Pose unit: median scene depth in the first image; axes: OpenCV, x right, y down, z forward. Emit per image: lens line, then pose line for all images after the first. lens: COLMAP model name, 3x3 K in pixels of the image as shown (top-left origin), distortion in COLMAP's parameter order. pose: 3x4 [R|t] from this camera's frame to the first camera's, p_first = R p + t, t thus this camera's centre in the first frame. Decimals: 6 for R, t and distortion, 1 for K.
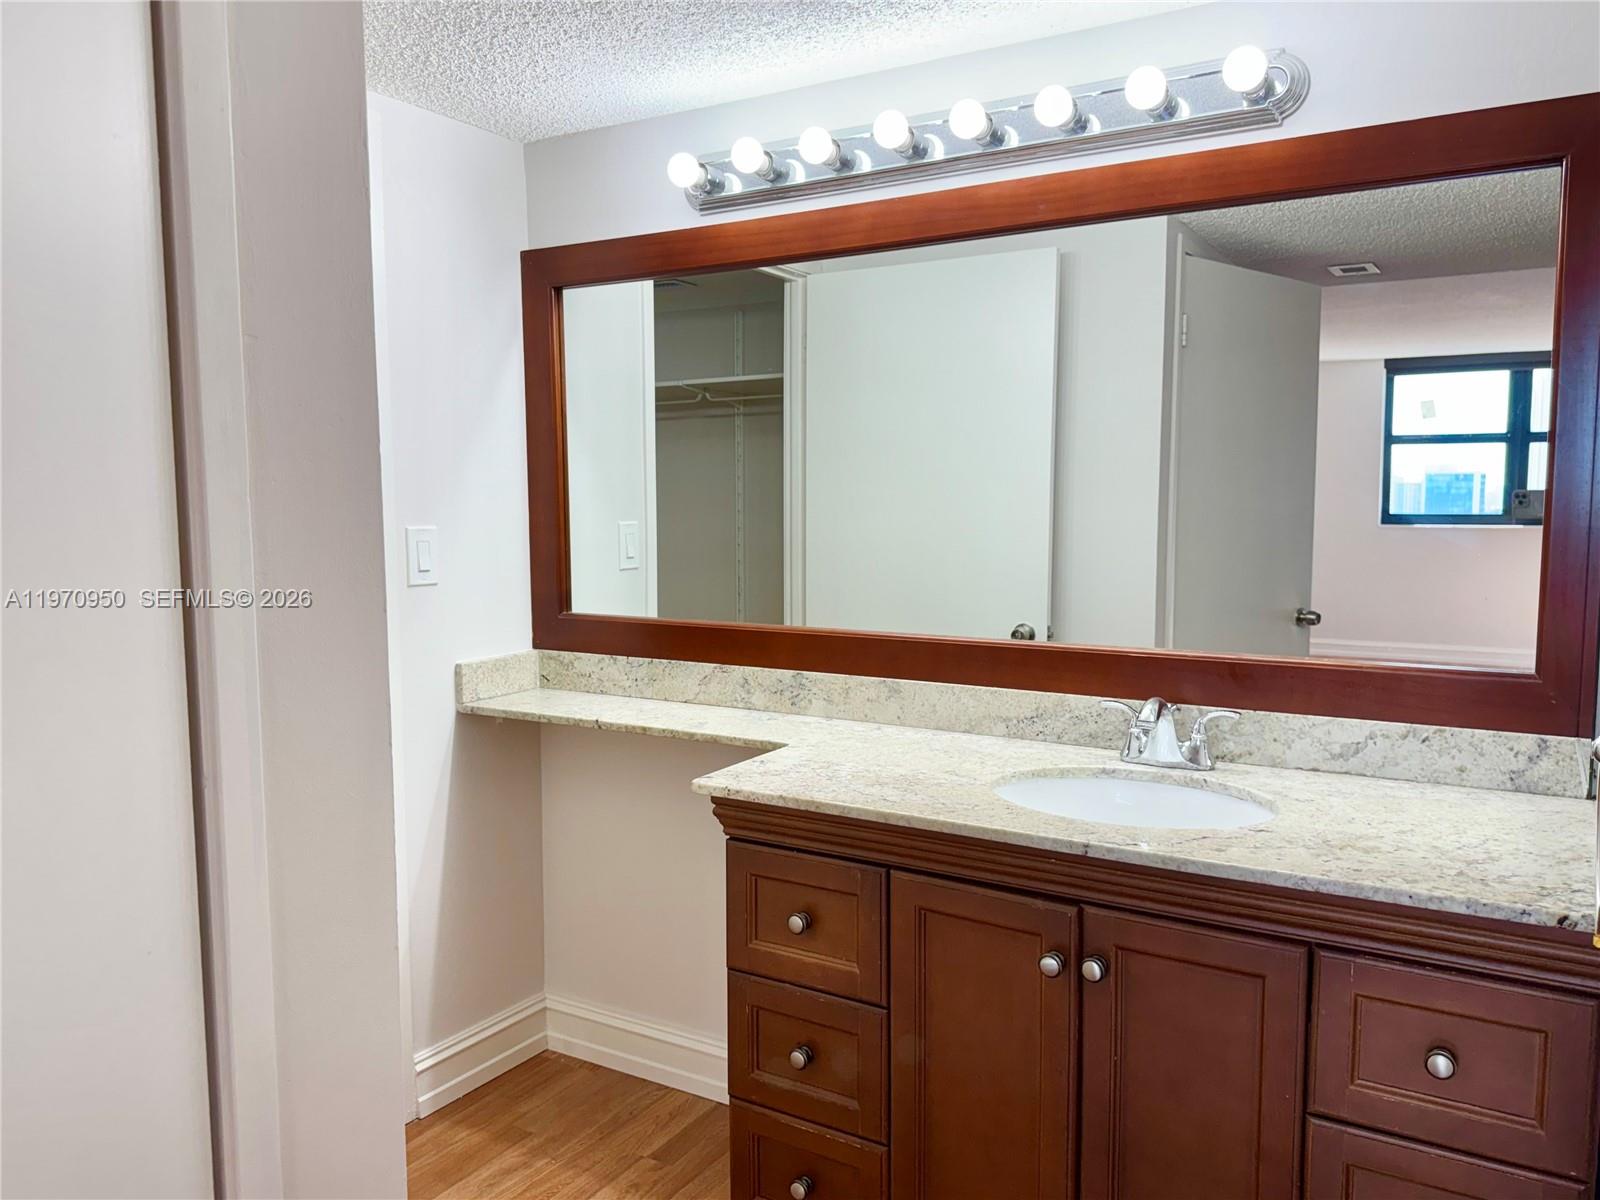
lens RADIAL K [[1185.4, 0, 780.2], [0, 1185.4, 605.4], [0, 0, 1]] dist [0.041502, -0.050797]
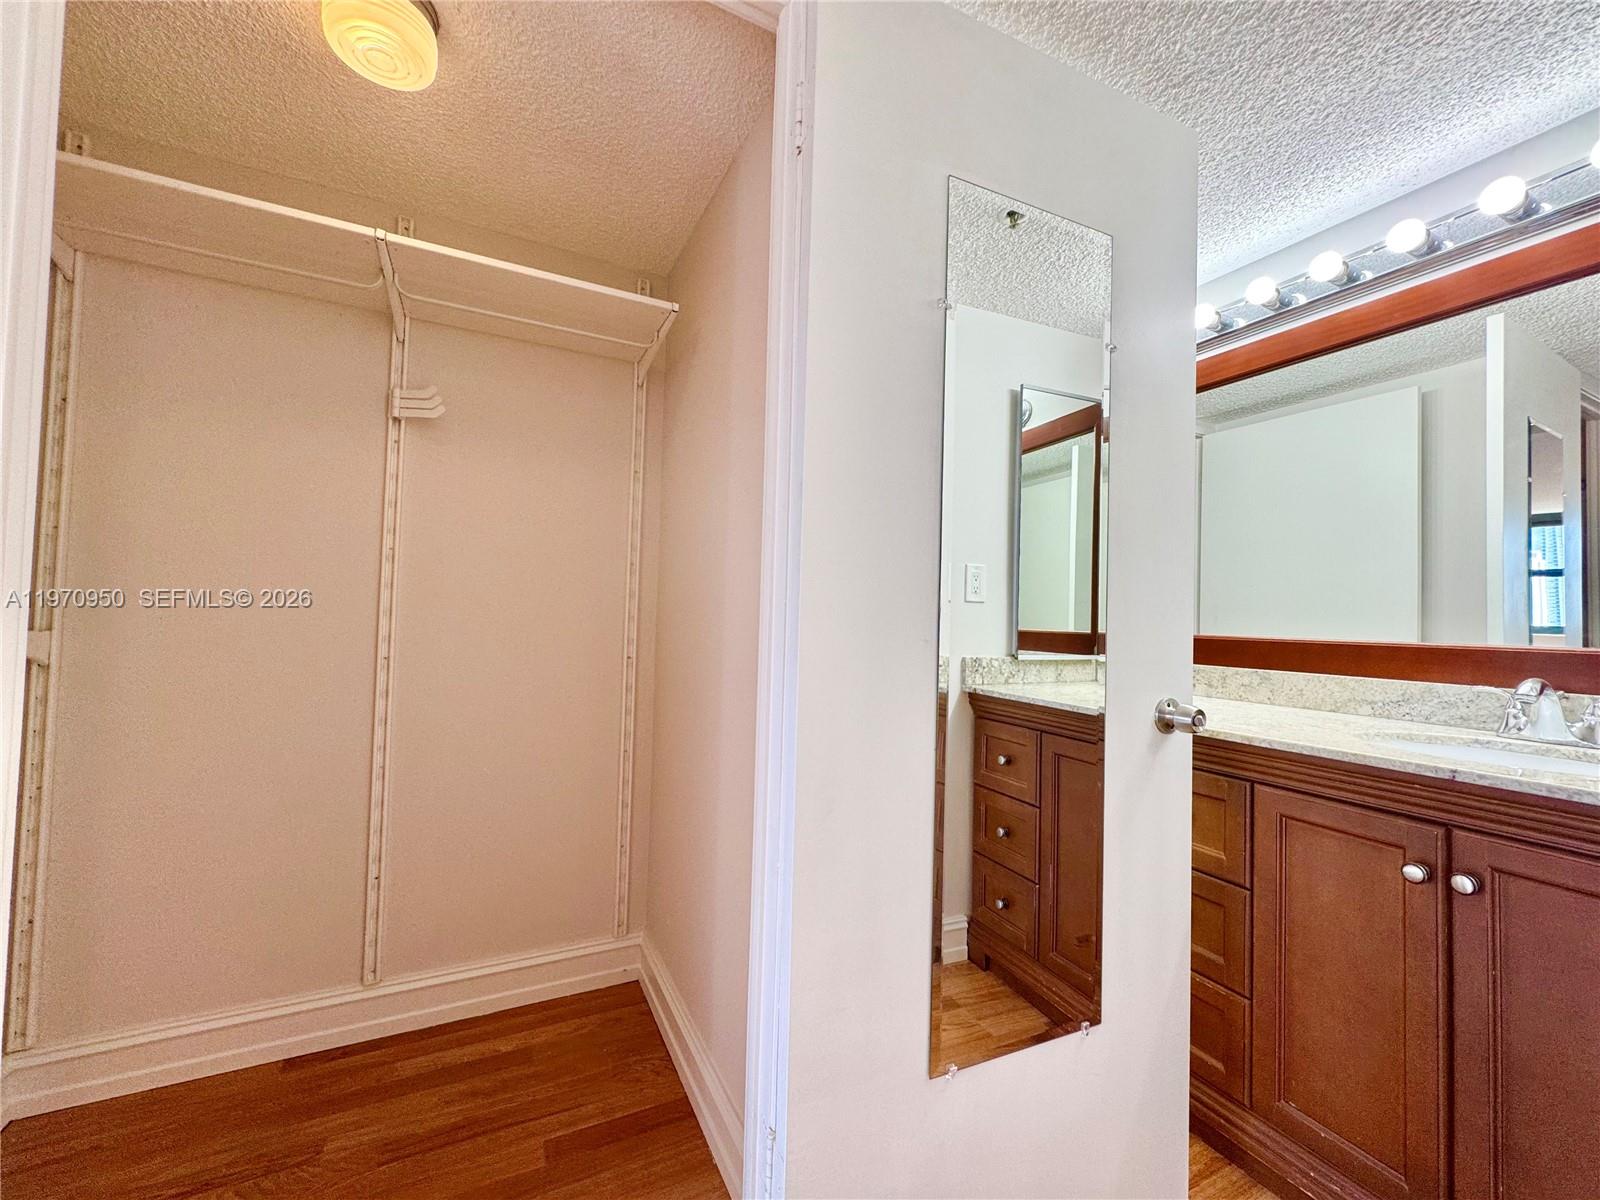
lens RADIAL K [[640.0, 0, 802.0], [0, 640.0, 600.2], [0, 0, 1]] dist [-0.002909, 0.000490]
pose [[0.850424, 0.012128, -0.525958, 0.032920], [-0.082250, 0.990506, -0.110150, 0.128489], [0.519629, 0.136934, 0.843348, 0.093099]]
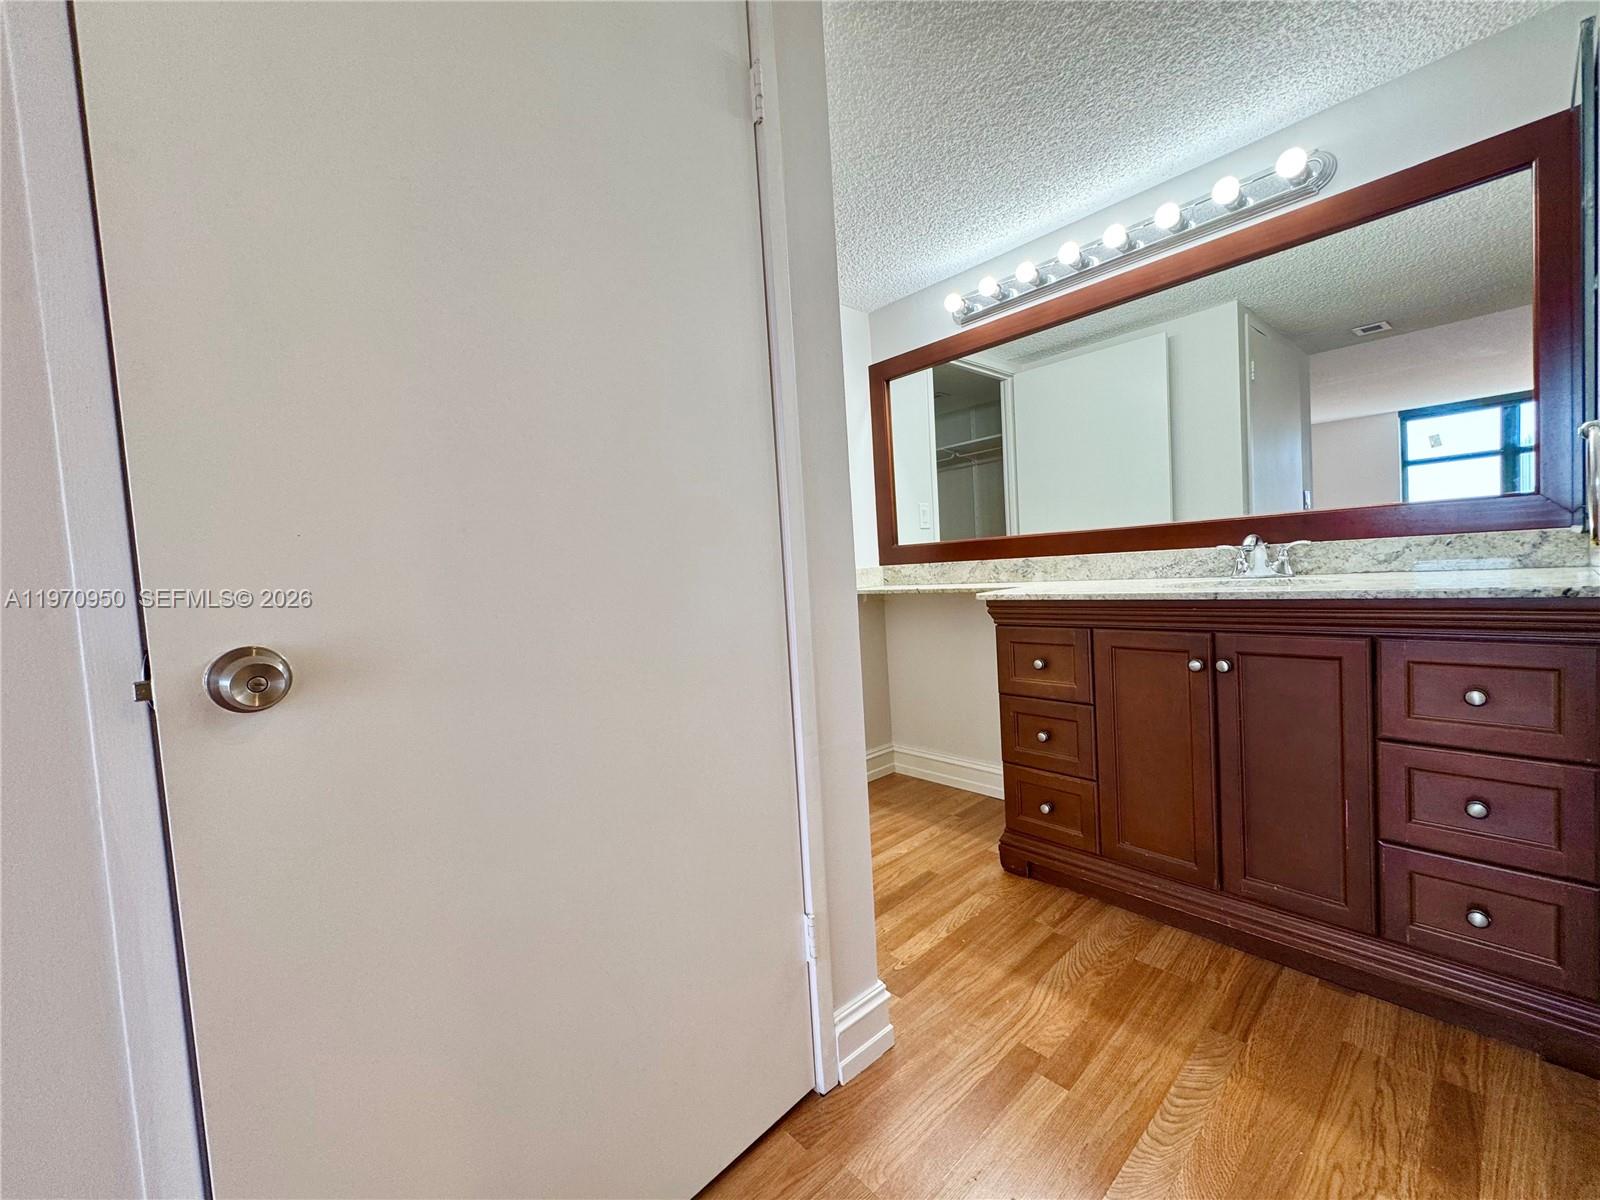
lens RADIAL K [[640.0, 0, 796.0], [0, 640.0, 601.7], [0, 0, 1]] dist [-0.002909, 0.000490]
pose [[0.956170, -0.040606, -0.289984, -0.051779], [0.029620, 0.998671, -0.042178, 0.192540], [0.291311, 0.031740, 0.956102, -0.070803]]
